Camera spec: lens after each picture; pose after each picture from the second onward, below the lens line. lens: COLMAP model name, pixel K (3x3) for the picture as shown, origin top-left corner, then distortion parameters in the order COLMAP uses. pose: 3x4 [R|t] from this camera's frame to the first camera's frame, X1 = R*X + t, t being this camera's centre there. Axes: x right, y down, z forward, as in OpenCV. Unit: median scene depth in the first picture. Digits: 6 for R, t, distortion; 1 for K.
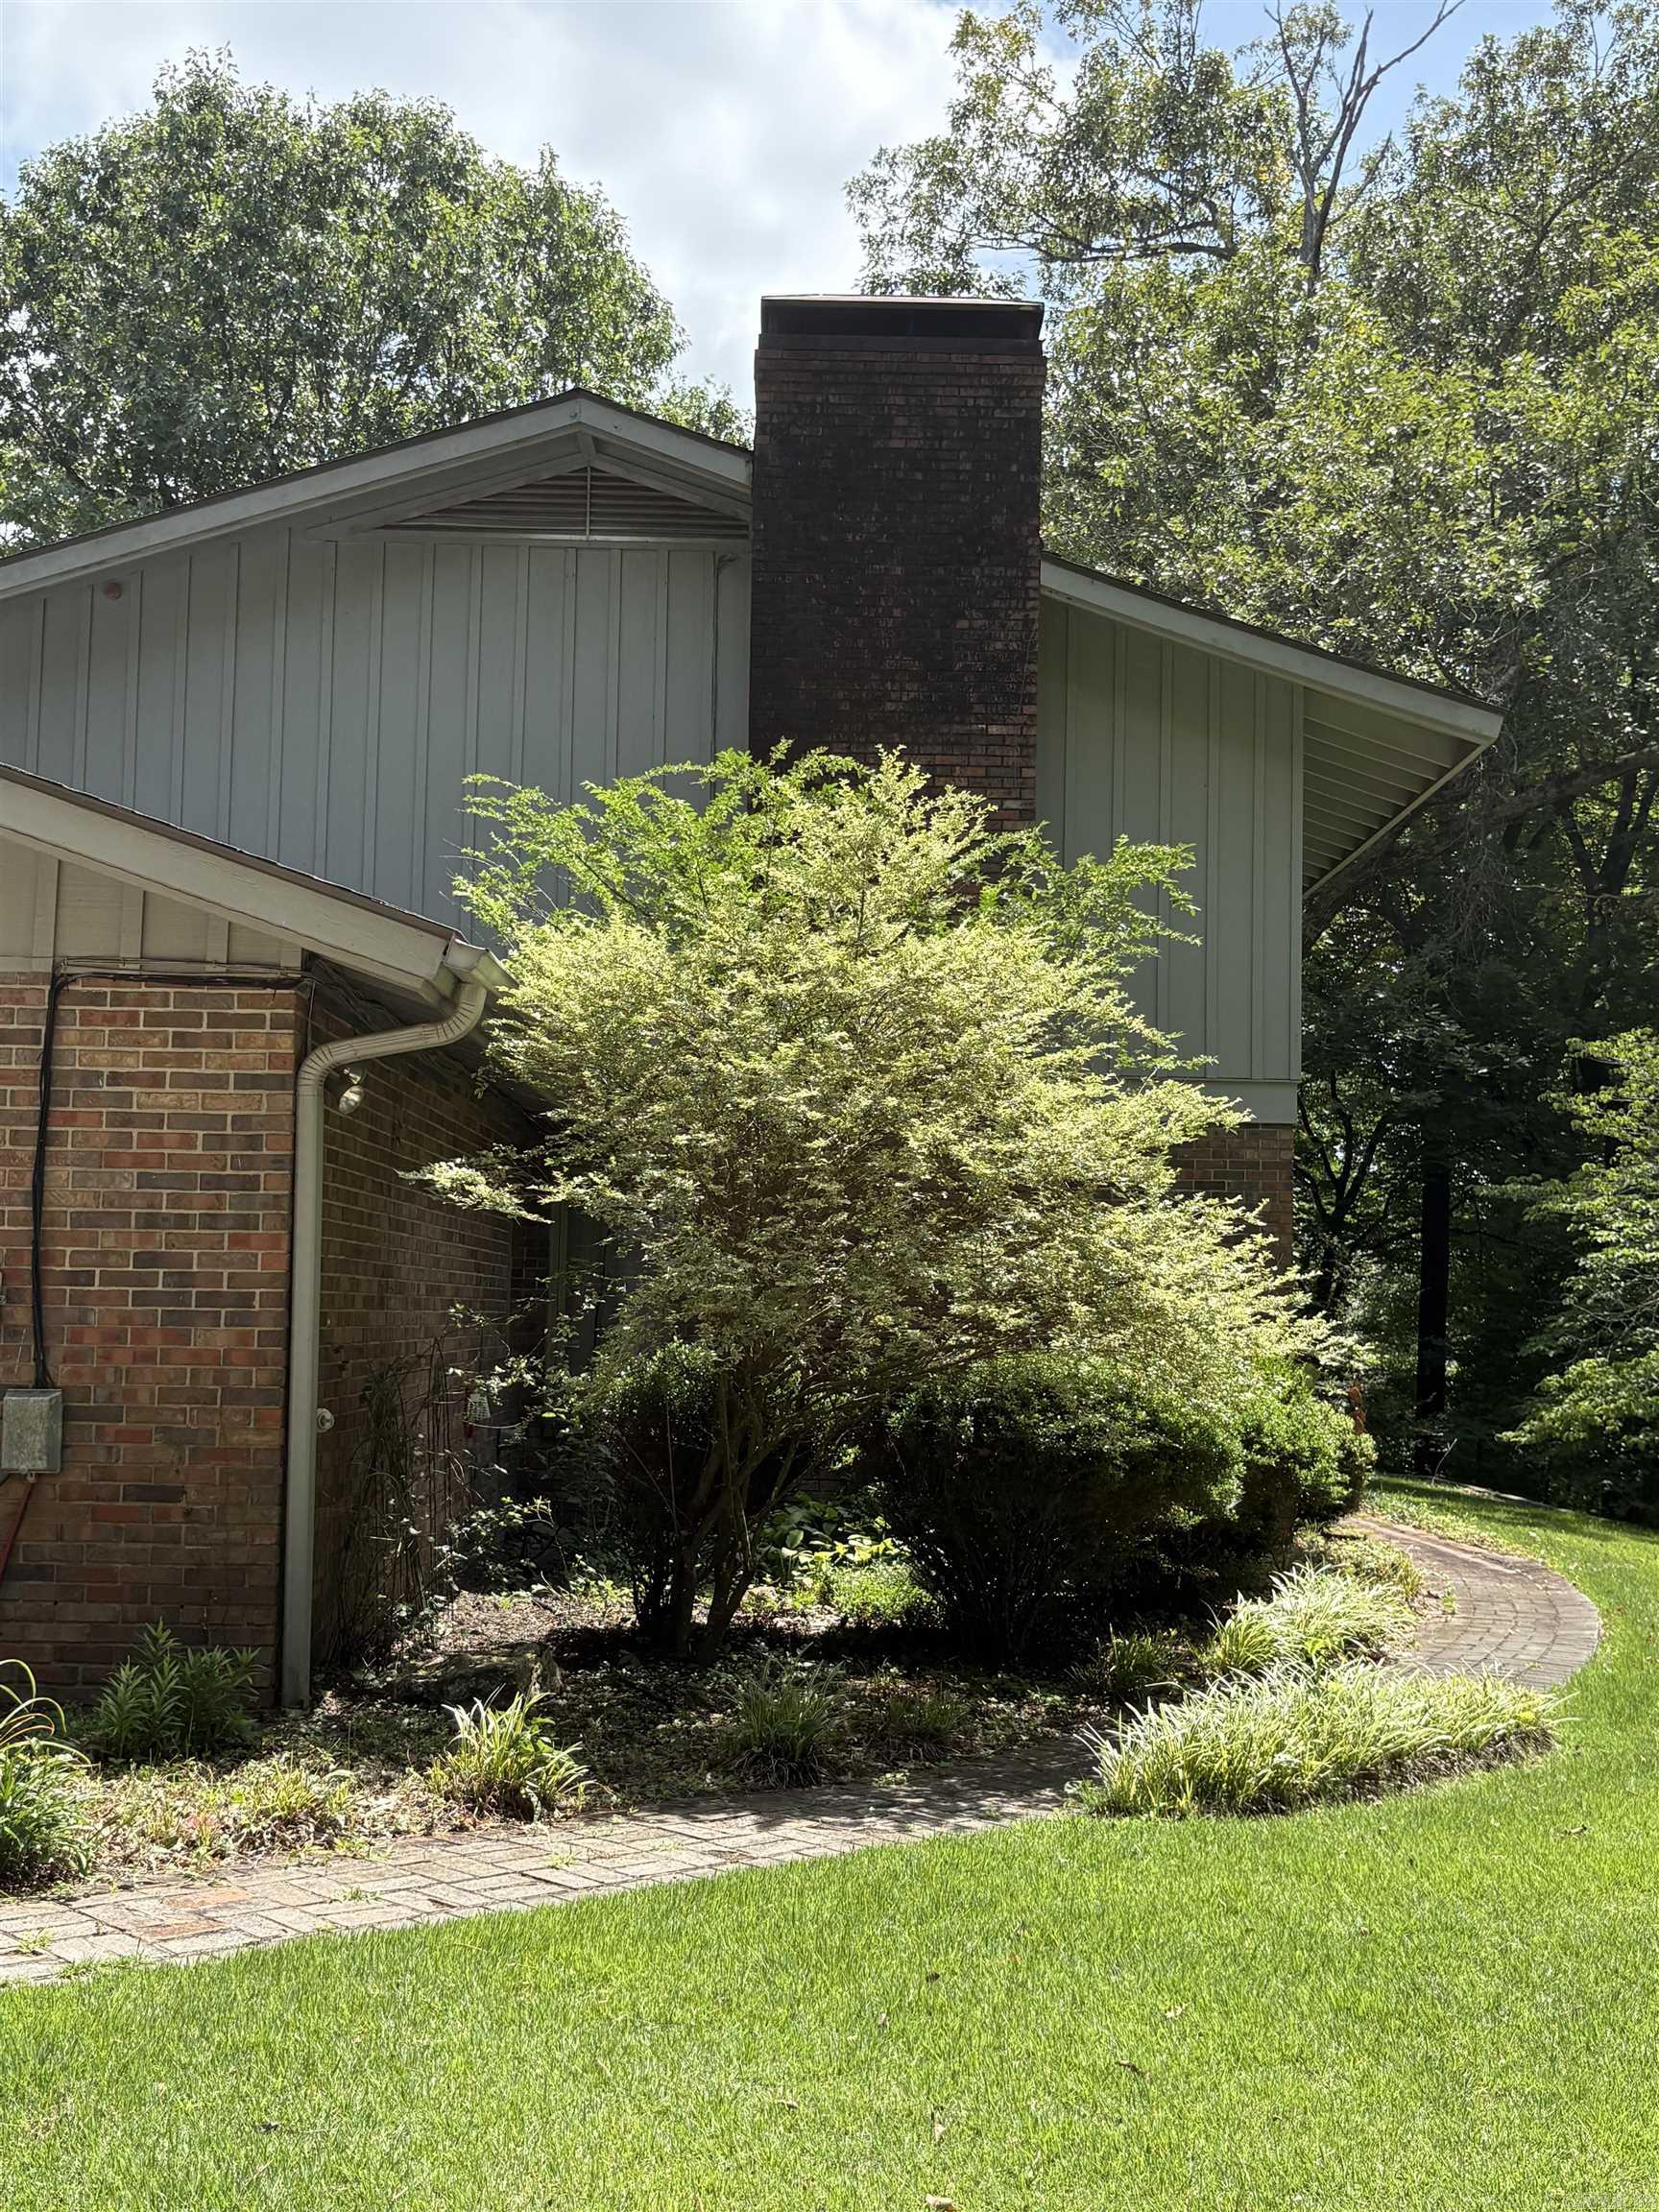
lens RADIAL K [[2423.0, 0, 828.8], [0, 2423.0, 1114.7], [0, 0, 1]] dist [0.068257, 0.000000]
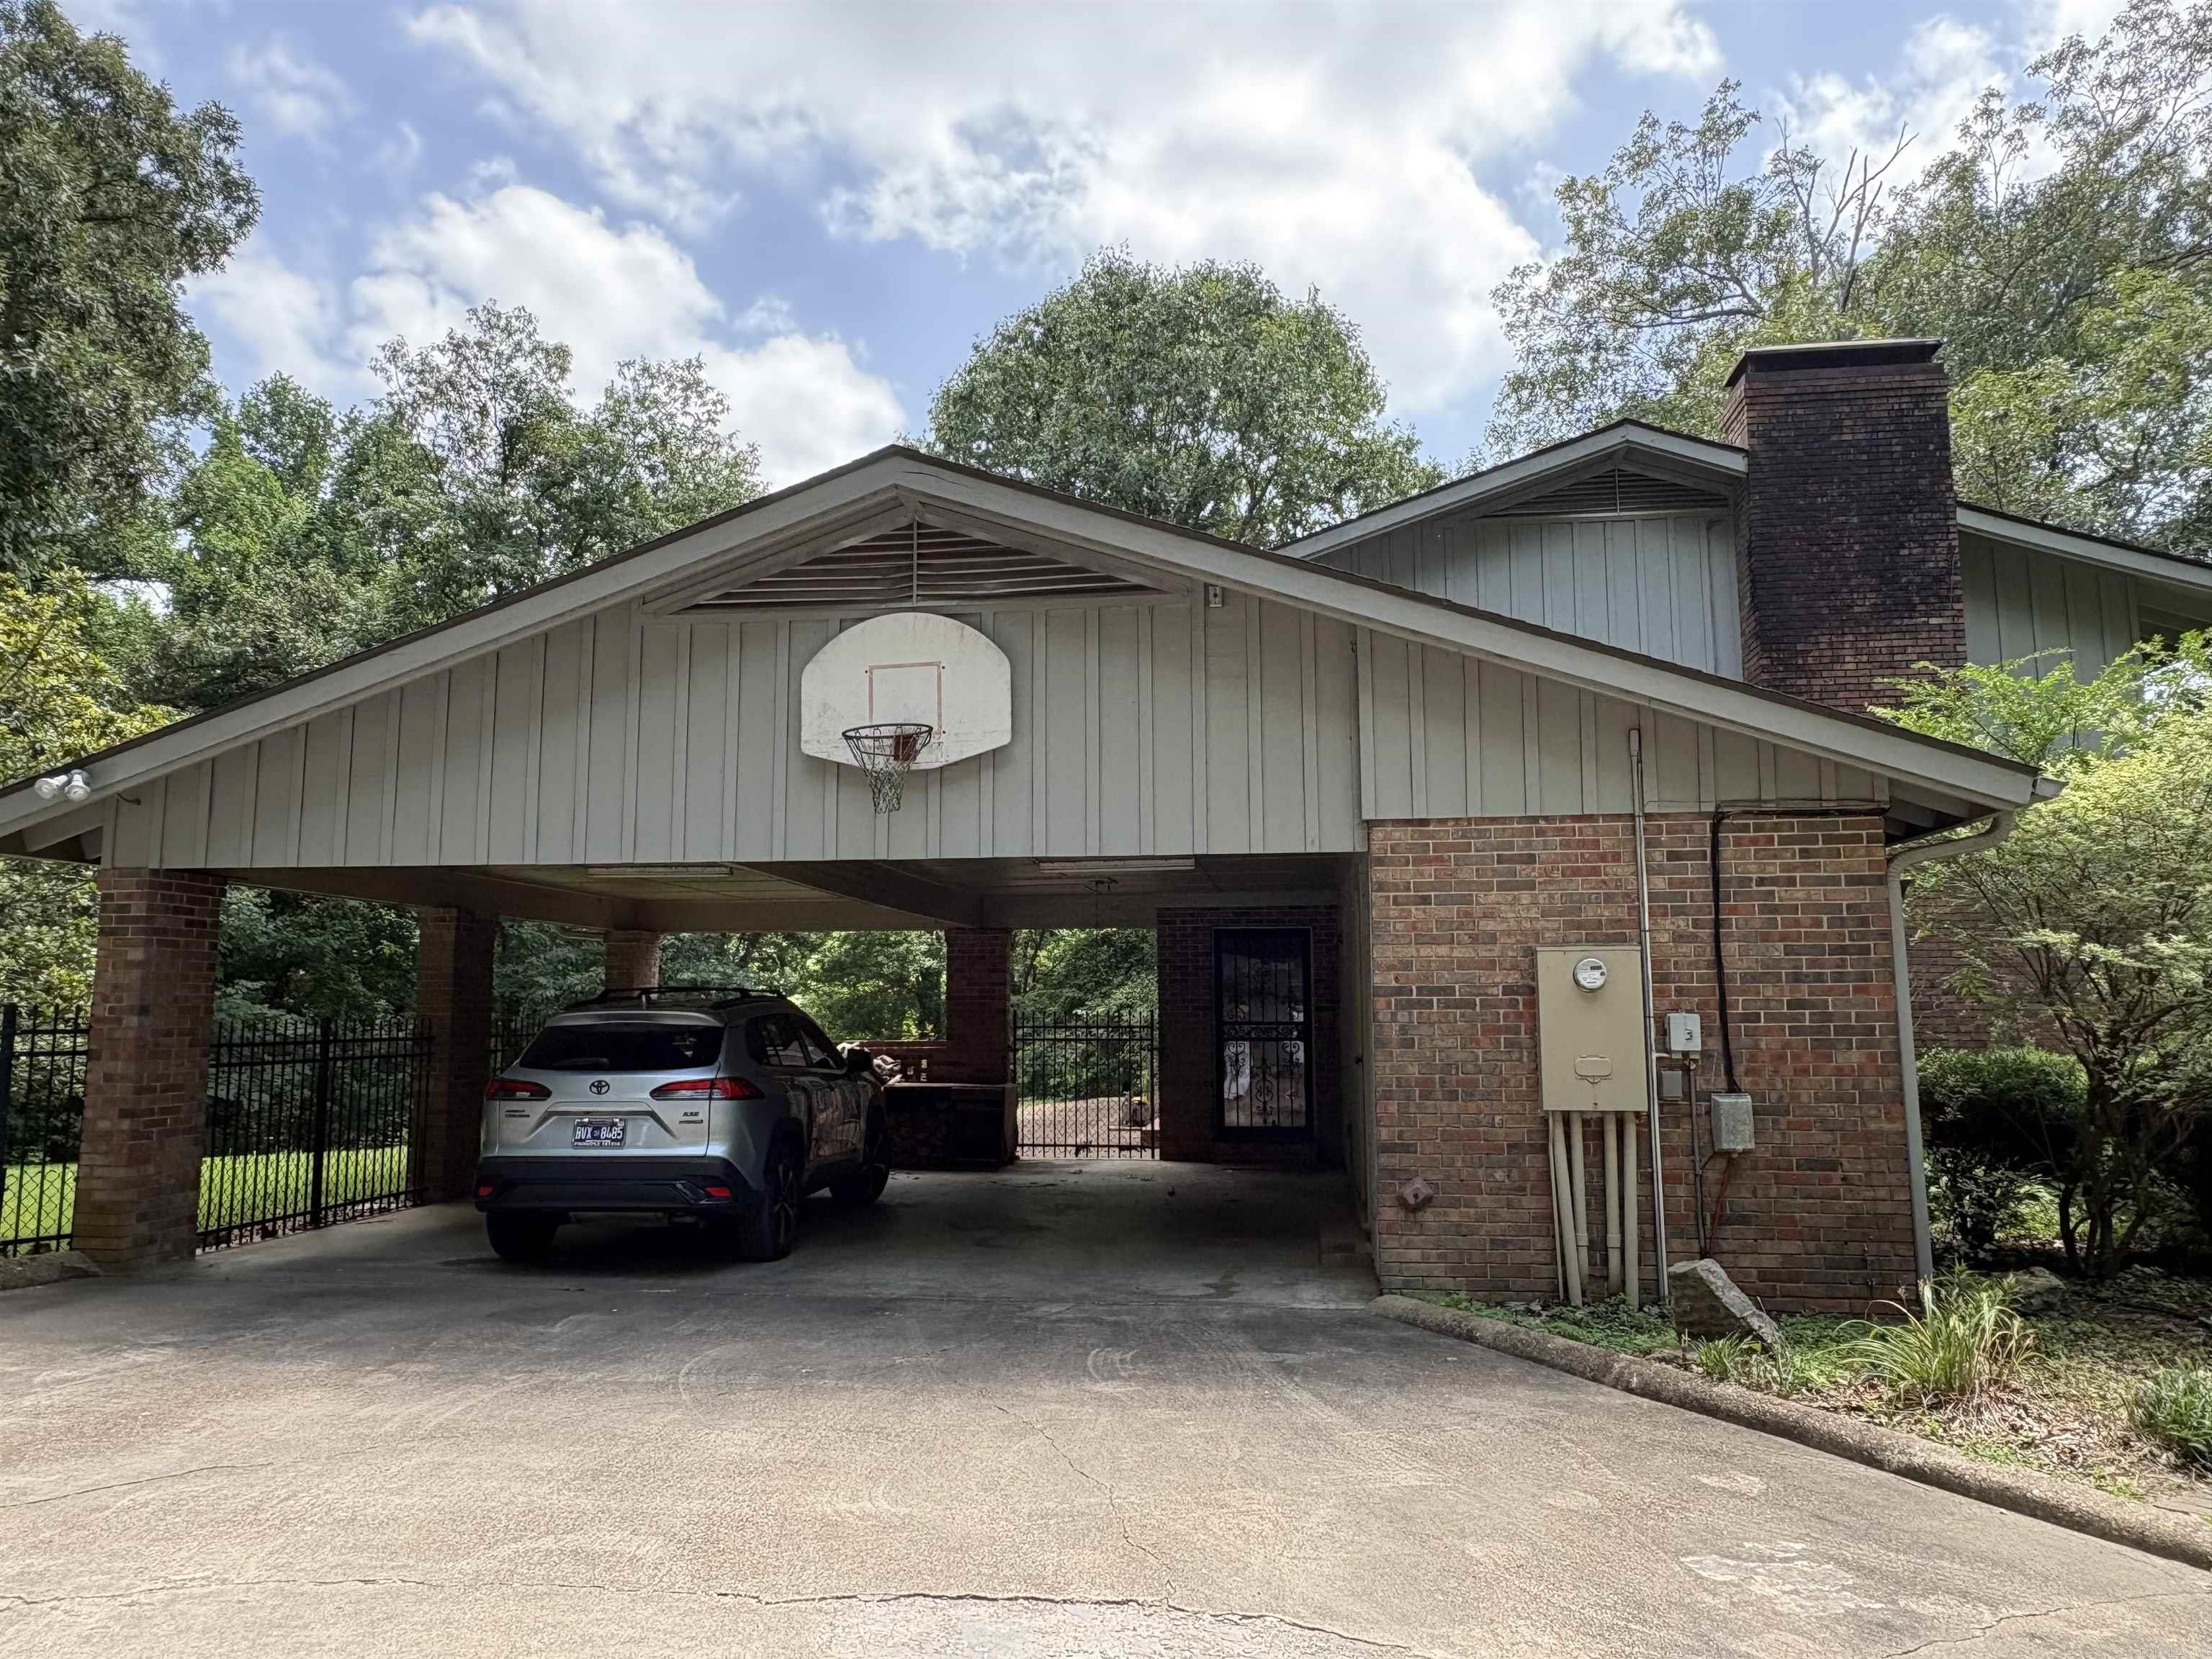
lens RADIAL K [[1532.4, 0, 1106.7], [0, 1532.4, 816.4], [0, 0, 1]] dist [0.004203, 0.001321]
pose [[0.992235, -0.042673, -0.116831, -0.575803], [0.037365, 0.998184, -0.047256, -0.025169], [0.118635, 0.042524, 0.992027, 0.029573]]
